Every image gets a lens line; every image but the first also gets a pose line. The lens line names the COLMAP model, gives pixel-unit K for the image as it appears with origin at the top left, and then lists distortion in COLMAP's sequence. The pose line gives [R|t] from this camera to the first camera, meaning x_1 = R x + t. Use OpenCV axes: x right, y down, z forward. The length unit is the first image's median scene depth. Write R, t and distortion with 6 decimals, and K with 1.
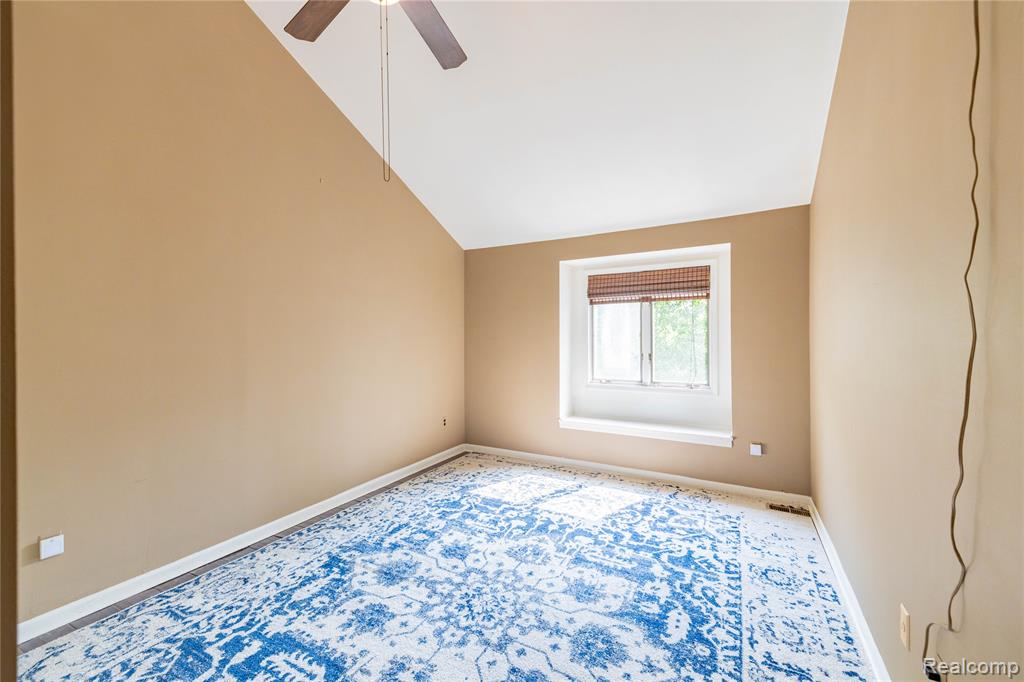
lens RADIAL K [[425.3, 0, 512.4], [0, 425.3, 337.7], [0, 0, 1]] dist [0.060038, -0.023625]
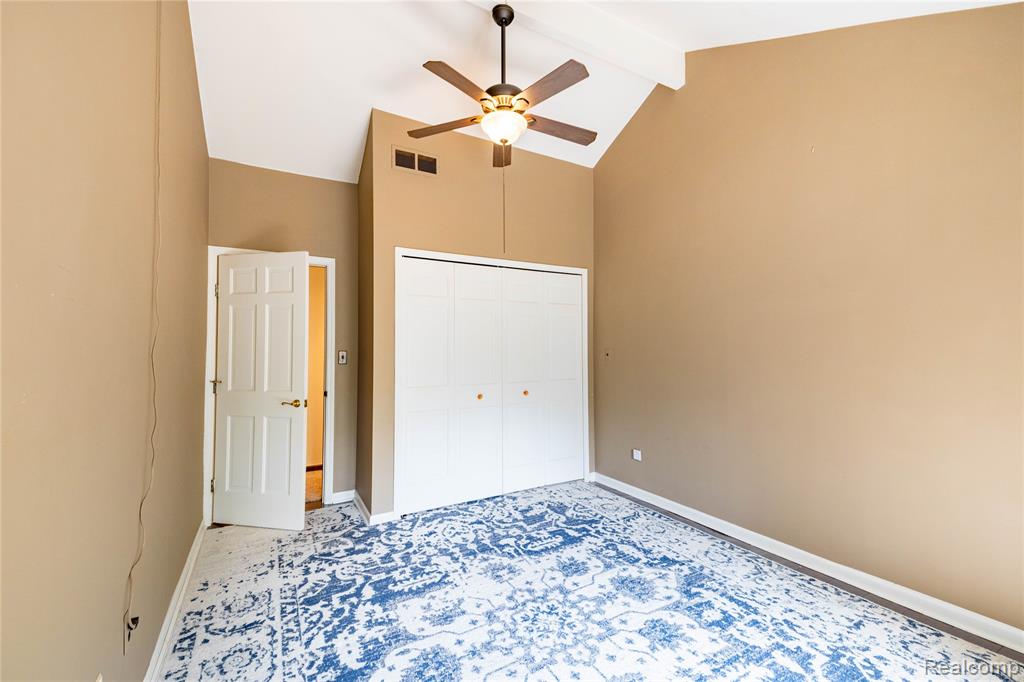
lens RADIAL K [[425.3, 0, 512.4], [0, 425.3, 337.7], [0, 0, 1]] dist [0.060038, -0.023625]
pose [[-0.534885, -0.010532, -0.844859, 0.778004], [0.010559, 0.999761, -0.019148, -0.013980], [0.844859, -0.019163, -0.534646, 1.402820]]
